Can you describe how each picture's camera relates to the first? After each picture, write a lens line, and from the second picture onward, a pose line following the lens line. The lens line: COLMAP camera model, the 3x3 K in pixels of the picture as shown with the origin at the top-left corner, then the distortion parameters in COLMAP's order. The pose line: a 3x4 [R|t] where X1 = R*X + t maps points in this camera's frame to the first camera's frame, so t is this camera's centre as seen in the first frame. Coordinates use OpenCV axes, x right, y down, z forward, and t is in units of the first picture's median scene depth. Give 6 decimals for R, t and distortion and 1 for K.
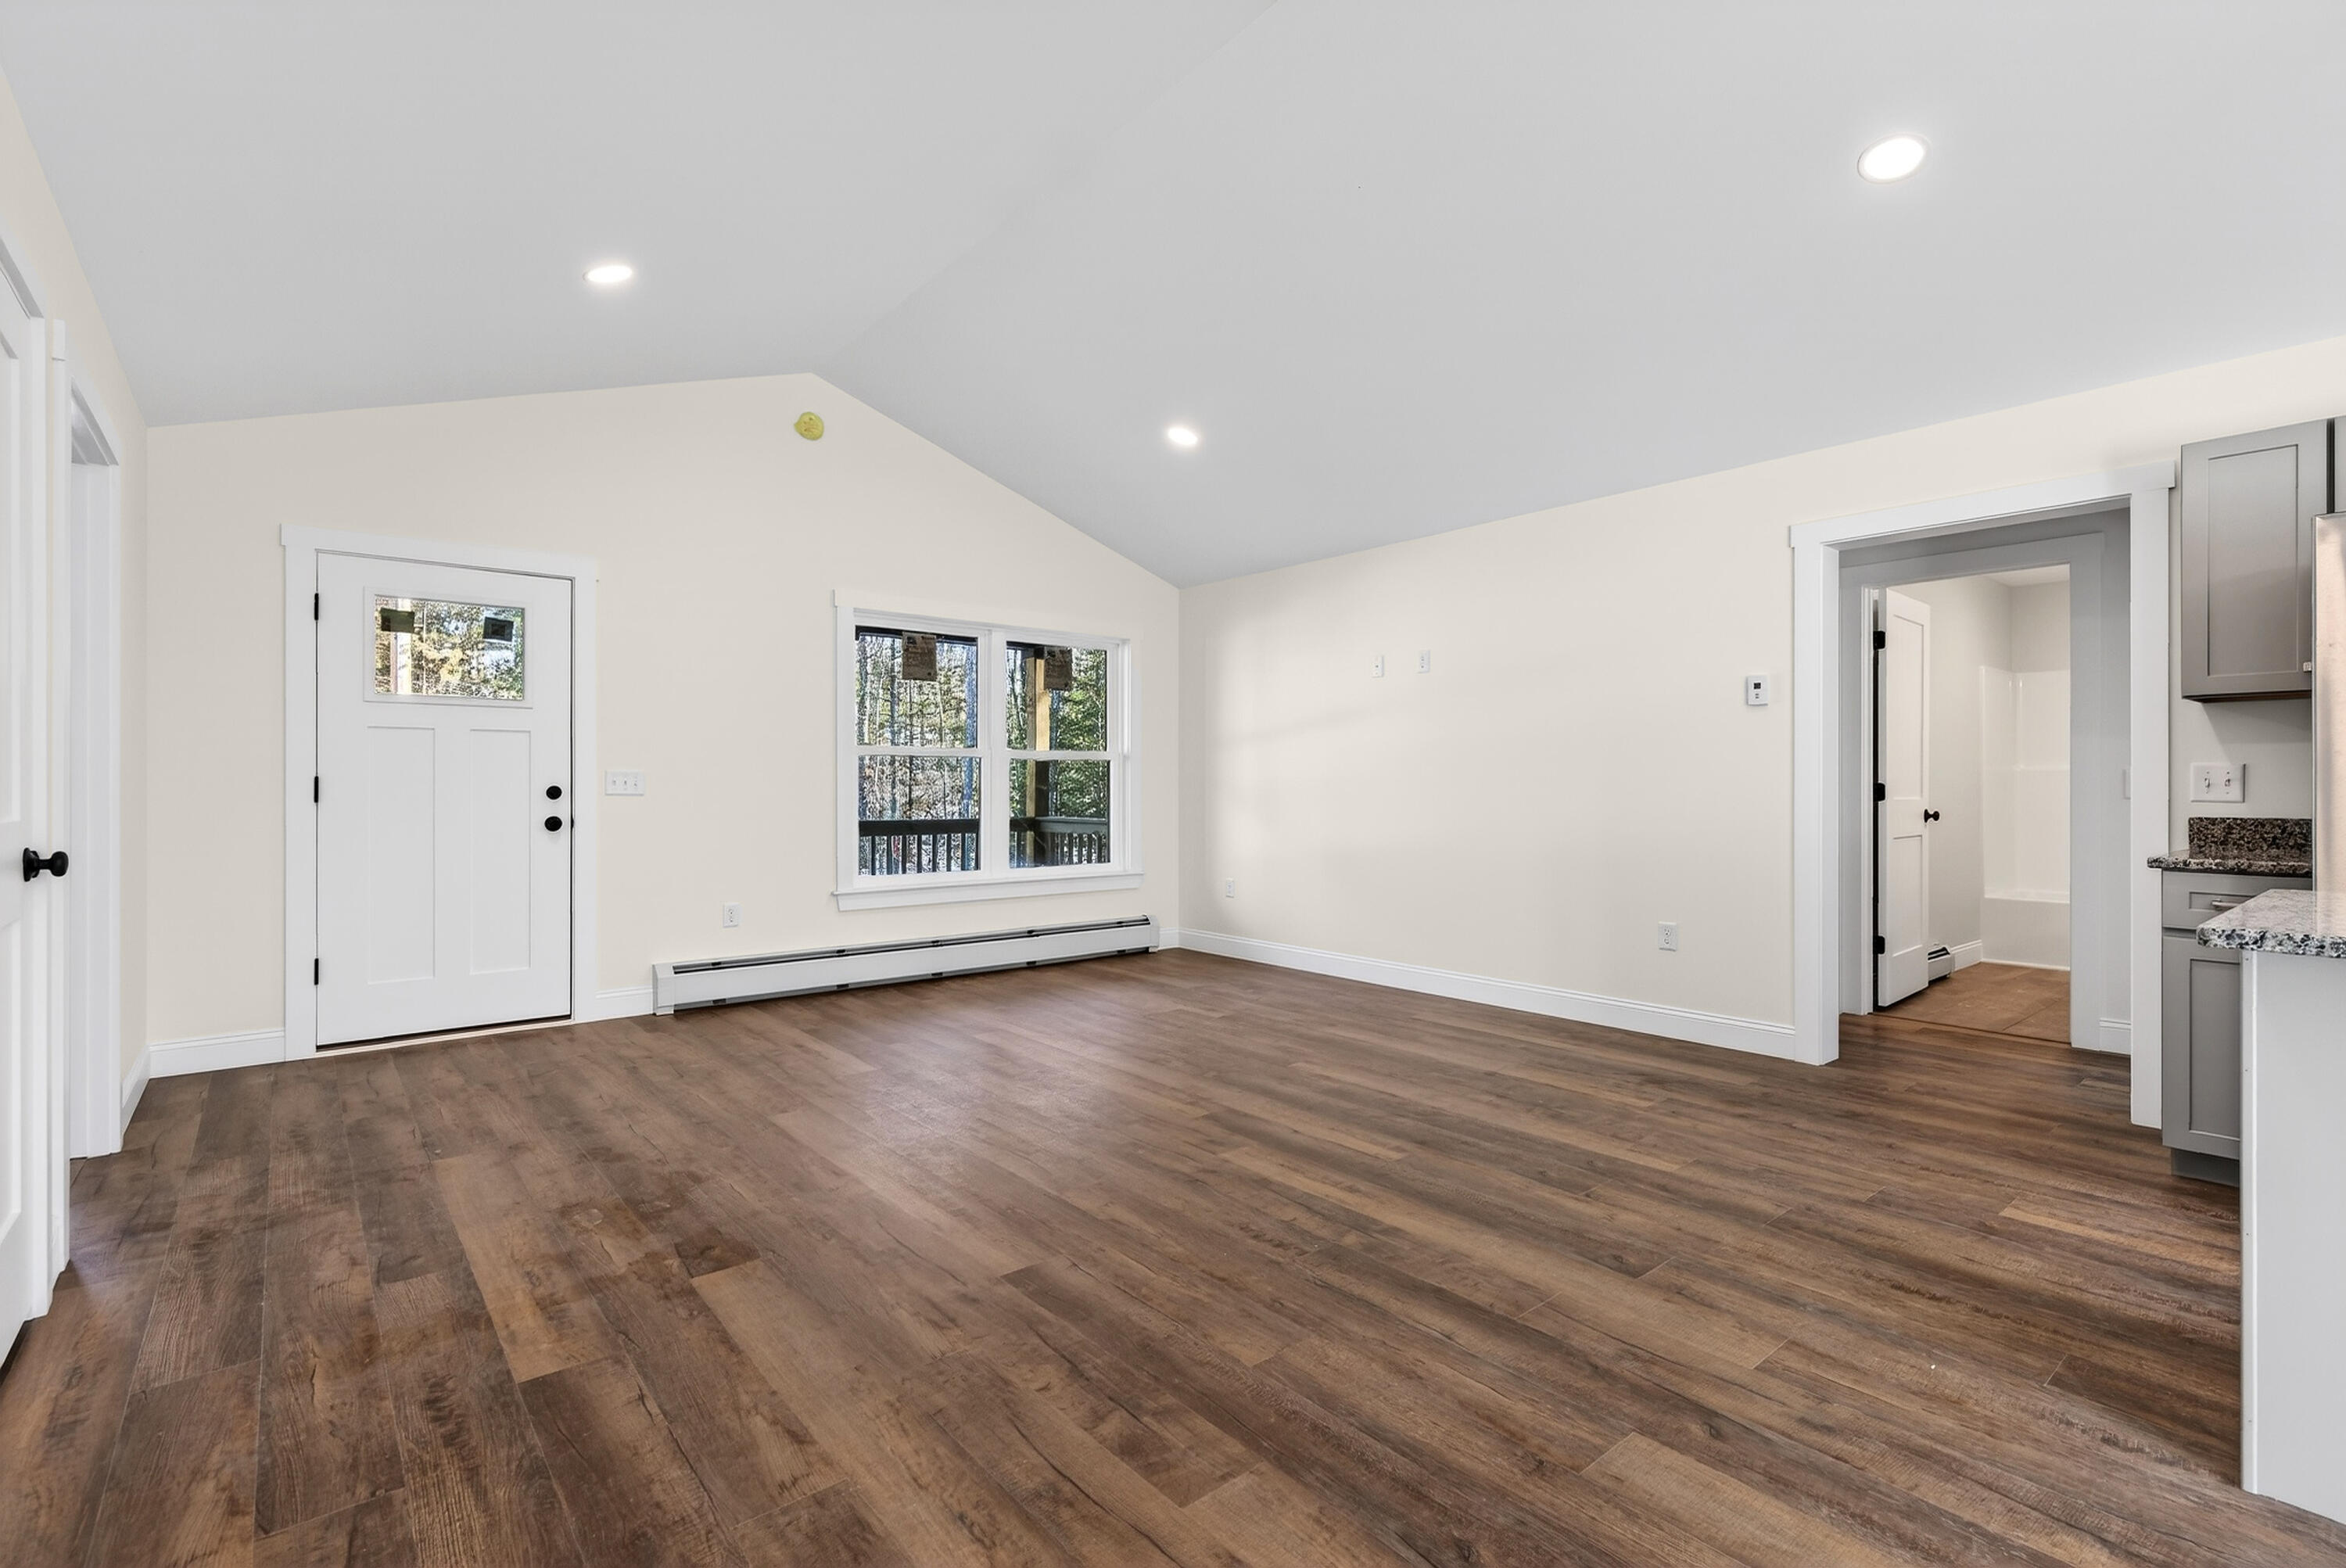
lens RADIAL K [[1067.3, 0, 1181.2], [0, 1067.3, 792.6], [0, 0, 1]] dist [0.000542, 0.002715]
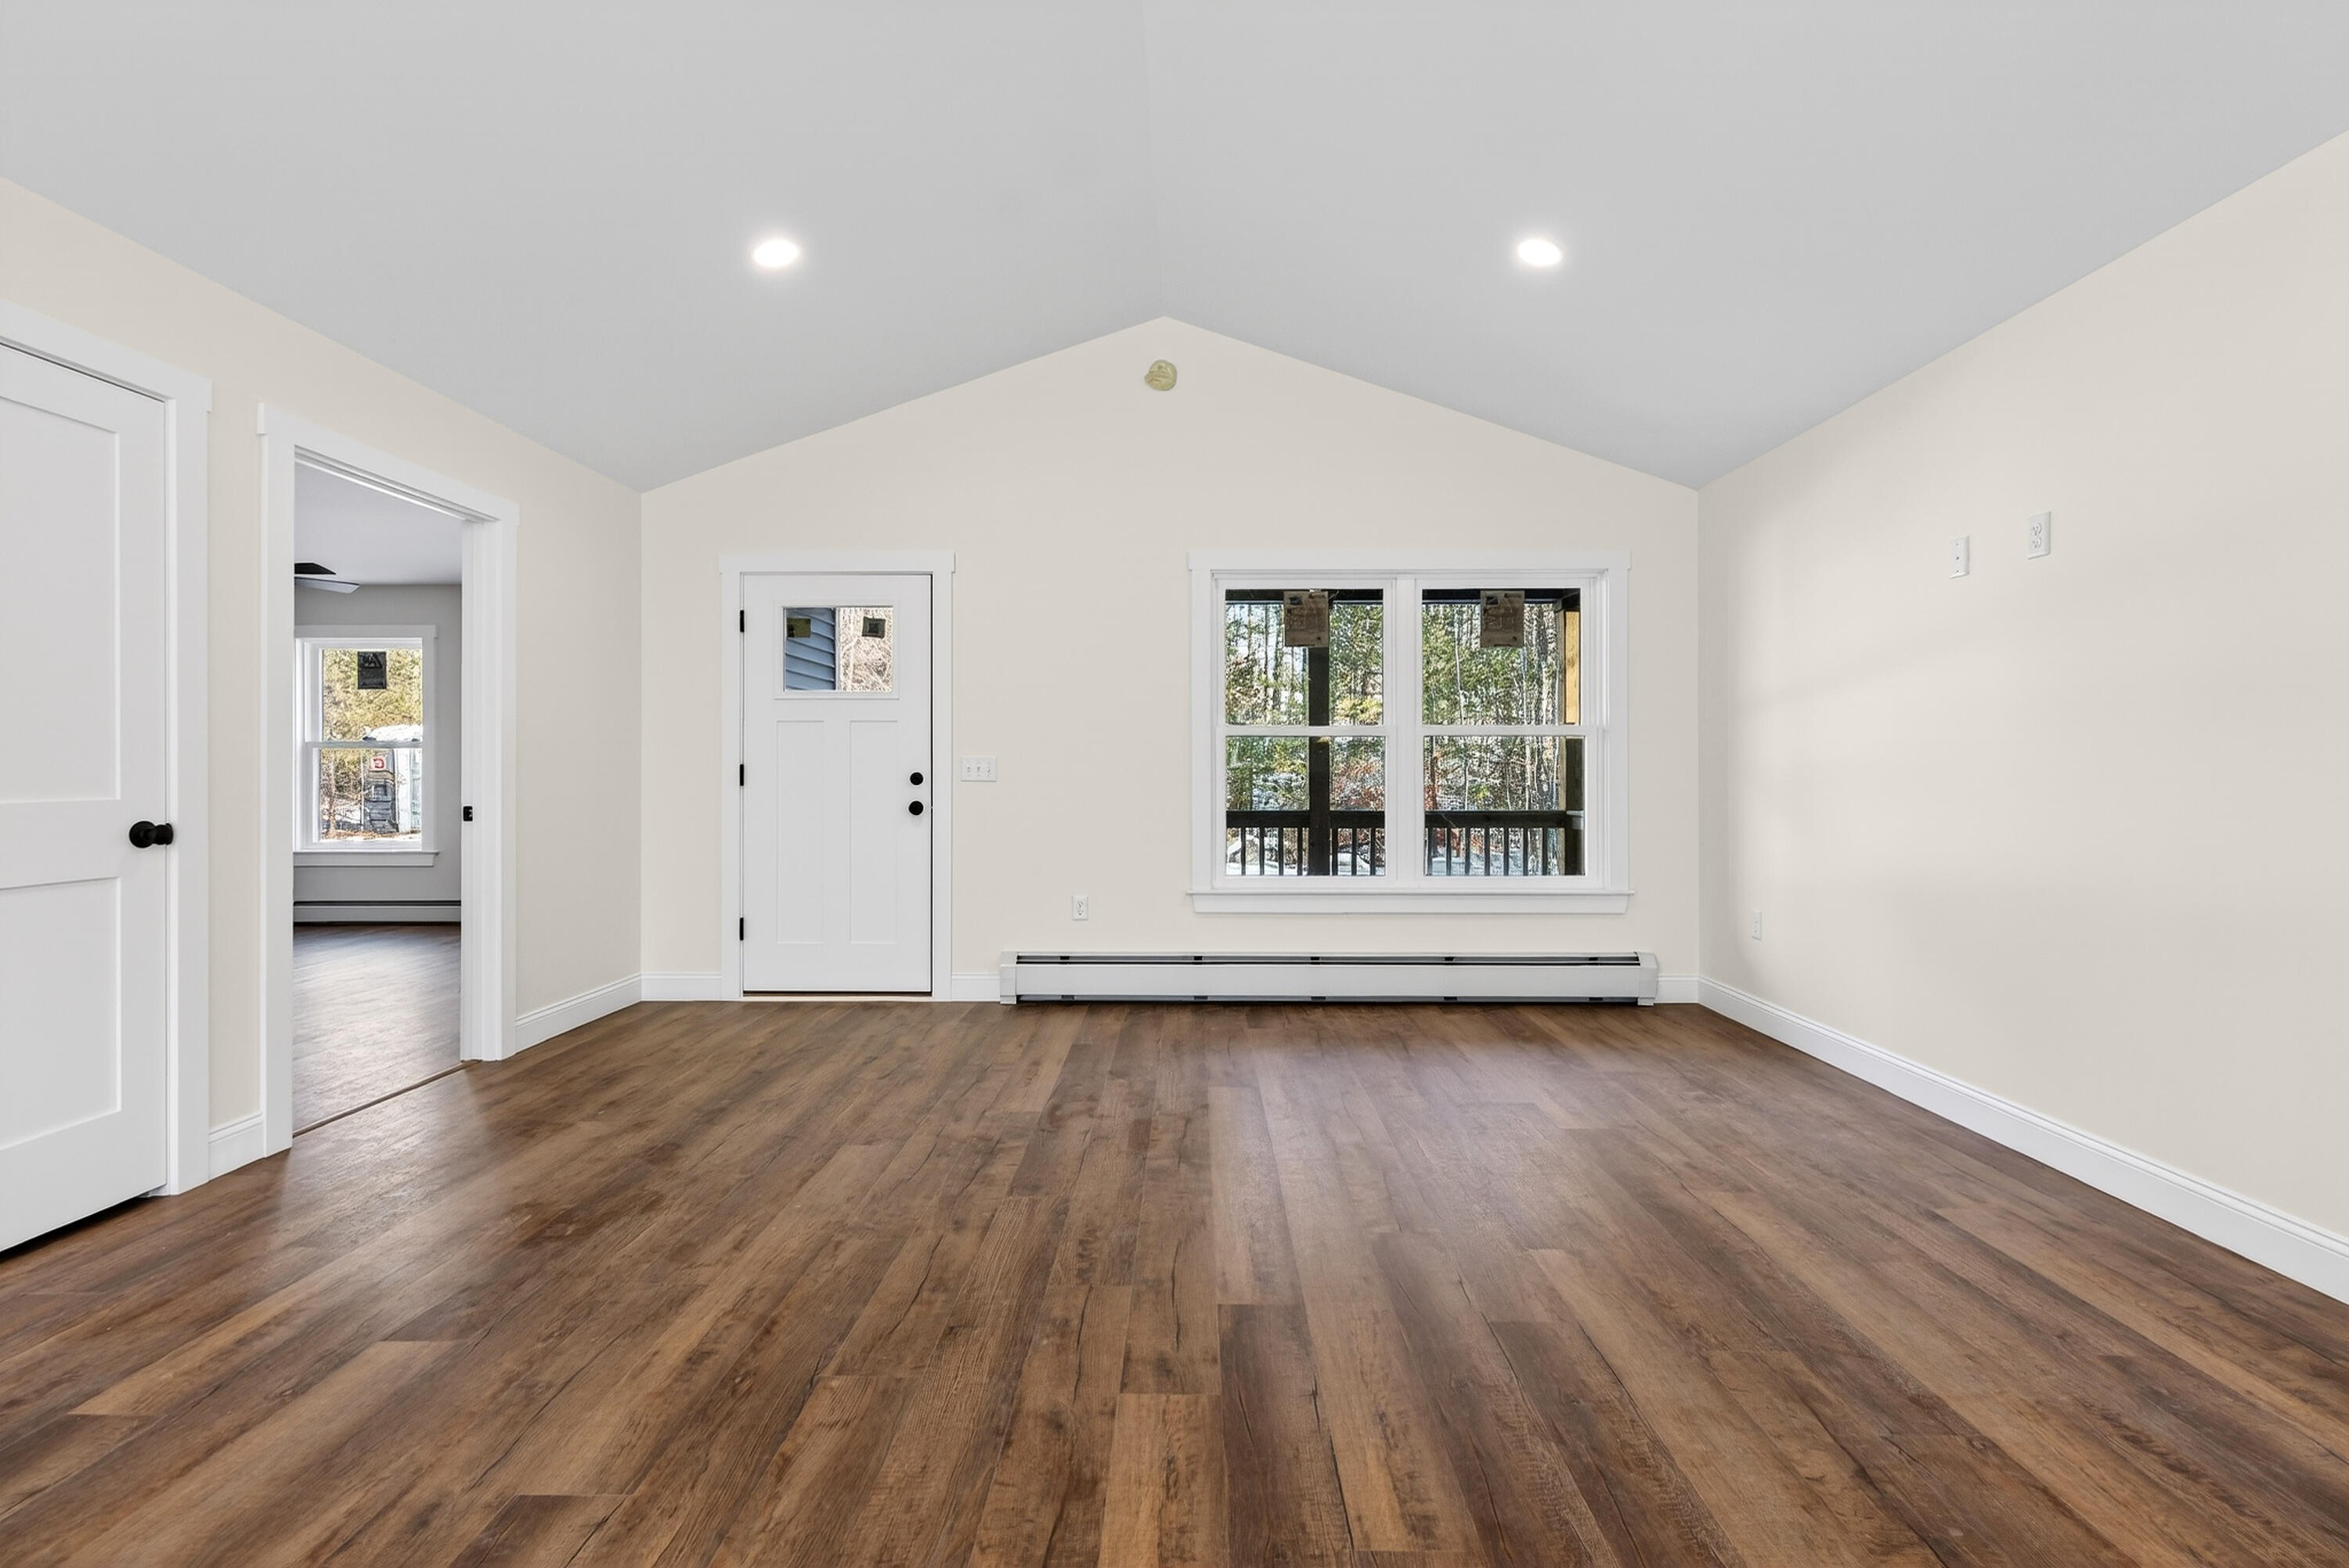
lens RADIAL K [[1068.6, 0, 1173.1], [0, 1068.6, 770.0], [0, 0, 1]] dist [0.000542, 0.002715]
pose [[0.754445, -0.001999, -0.656361, 0.385381], [-0.002641, 0.999978, -0.006081, -0.002827], [0.656358, 0.006321, 0.754423, 0.492714]]
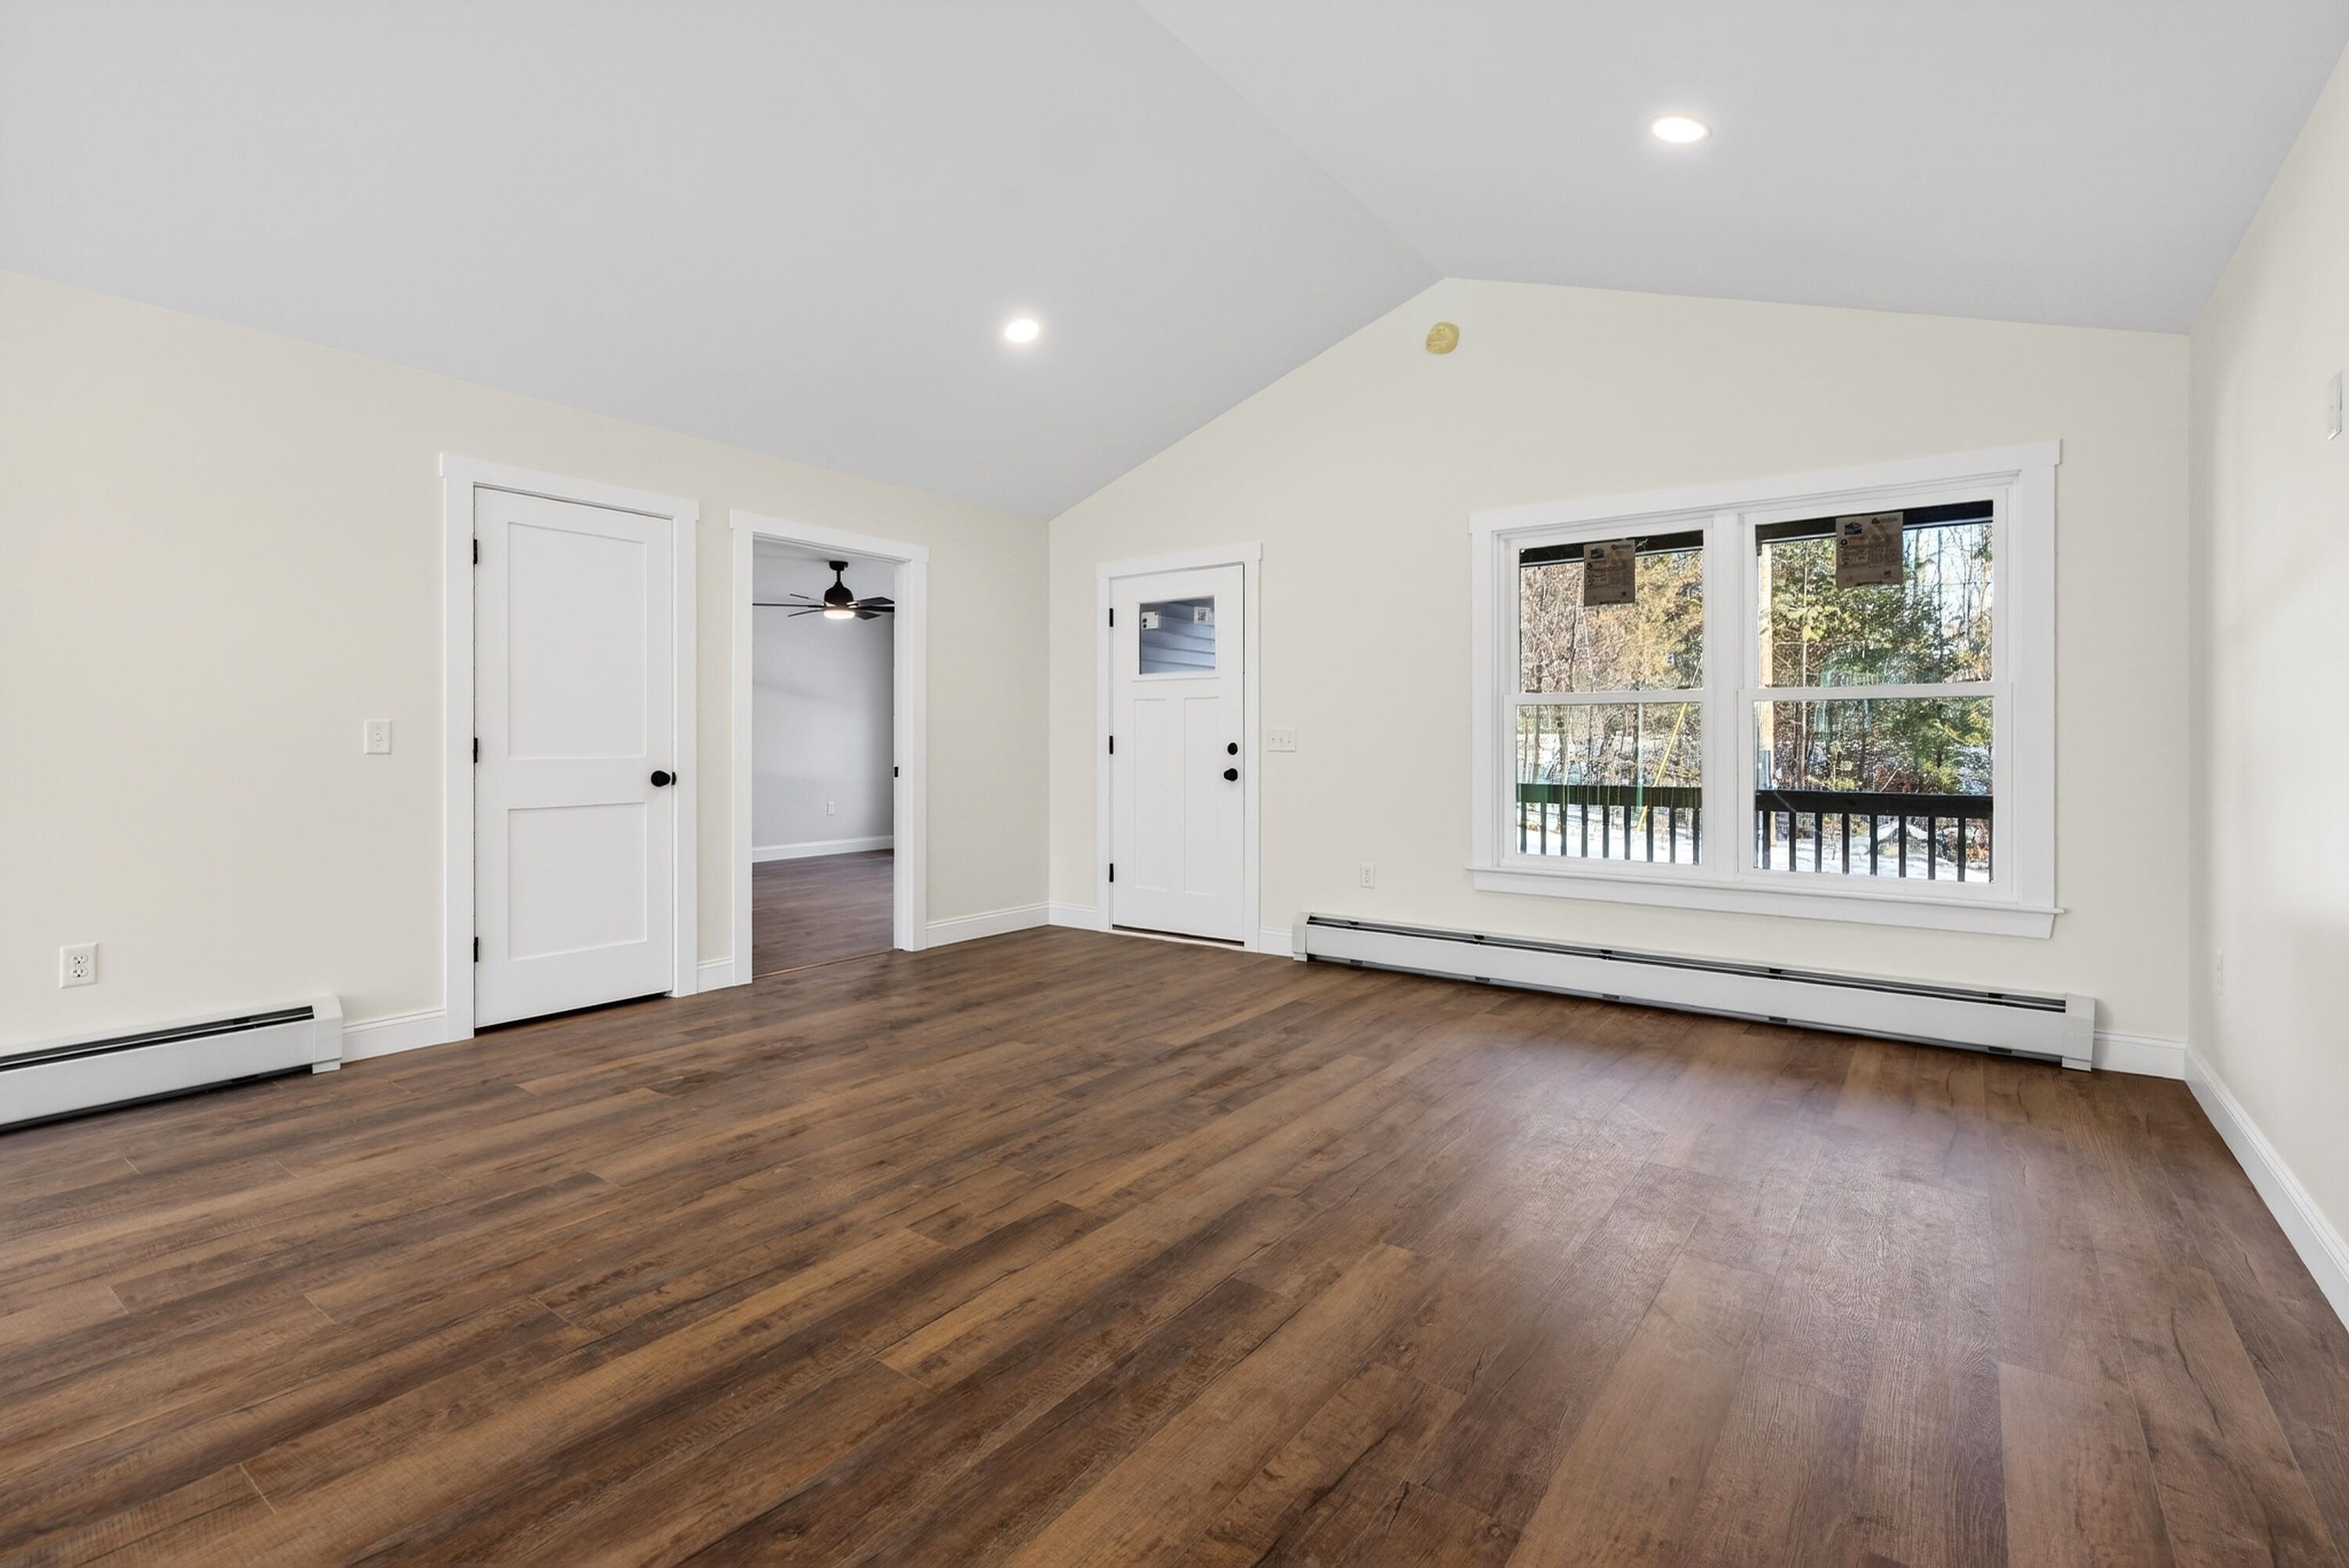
lens RADIAL K [[1068.6, 0, 1165.2], [0, 1068.6, 751.2], [0, 0, 1]] dist [0.000542, 0.002715]
pose [[0.230649, 0.007665, -0.973007, 0.706420], [-0.006780, 0.999957, 0.006270, -0.005980], [0.973013, 0.005151, 0.230691, 0.868571]]
